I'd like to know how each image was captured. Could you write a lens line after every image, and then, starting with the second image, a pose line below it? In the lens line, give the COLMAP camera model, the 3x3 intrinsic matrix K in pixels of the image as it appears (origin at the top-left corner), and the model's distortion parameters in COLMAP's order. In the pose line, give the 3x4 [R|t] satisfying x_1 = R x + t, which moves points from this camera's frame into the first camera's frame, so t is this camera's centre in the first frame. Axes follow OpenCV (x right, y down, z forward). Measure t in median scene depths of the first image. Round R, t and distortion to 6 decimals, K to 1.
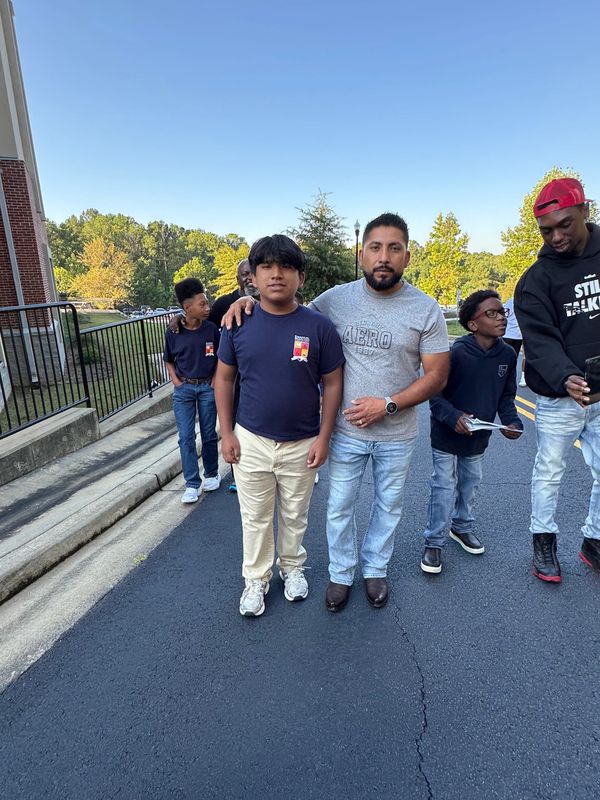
lens RADIAL K [[445.0, 0, 305.1], [0, 445.0, 391.9], [0, 0, 1]] dist [-0.008653, 0.002946]
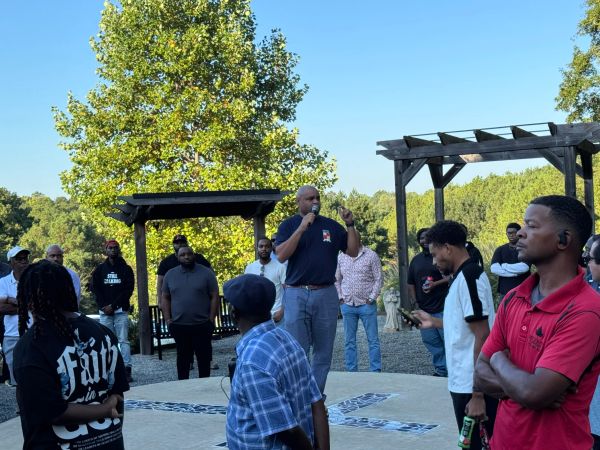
lens RADIAL K [[981.4, 0, 298.7], [0, 981.4, 228.3], [0, 0, 1]] dist [0.130172, 0.000000]
pose [[0.838177, -0.026942, 0.544732, 0.199961], [0.174999, 0.959254, -0.221827, -0.081613], [-0.516560, 0.281258, 0.808740, 0.348169]]
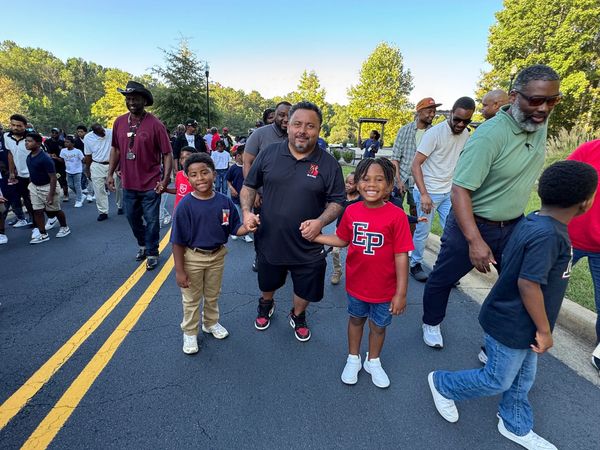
lens RADIAL K [[333.8, 0, 296.9], [0, 333.8, 224.8], [0, 0, 1]] dist [-0.008653, 0.002946]
pose [[0.975658, -0.009611, 0.219085, 0.081702], [-0.002557, 0.998472, 0.055192, -0.010229], [-0.219281, -0.054409, 0.974143, 0.050976]]
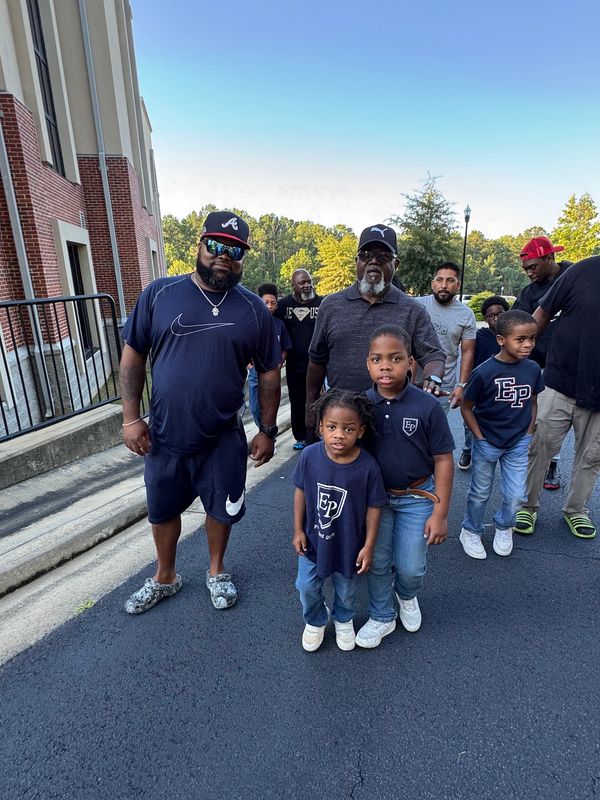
lens RADIAL K [[445.0, 0, 301.3], [0, 445.0, 398.6], [0, 0, 1]] dist [-0.008653, 0.002946]
pose [[0.971318, 0.062552, -0.229409, 0.010228], [-0.055271, 0.997747, 0.038034, -0.003606], [0.231272, -0.024264, 0.972587, 0.015371]]
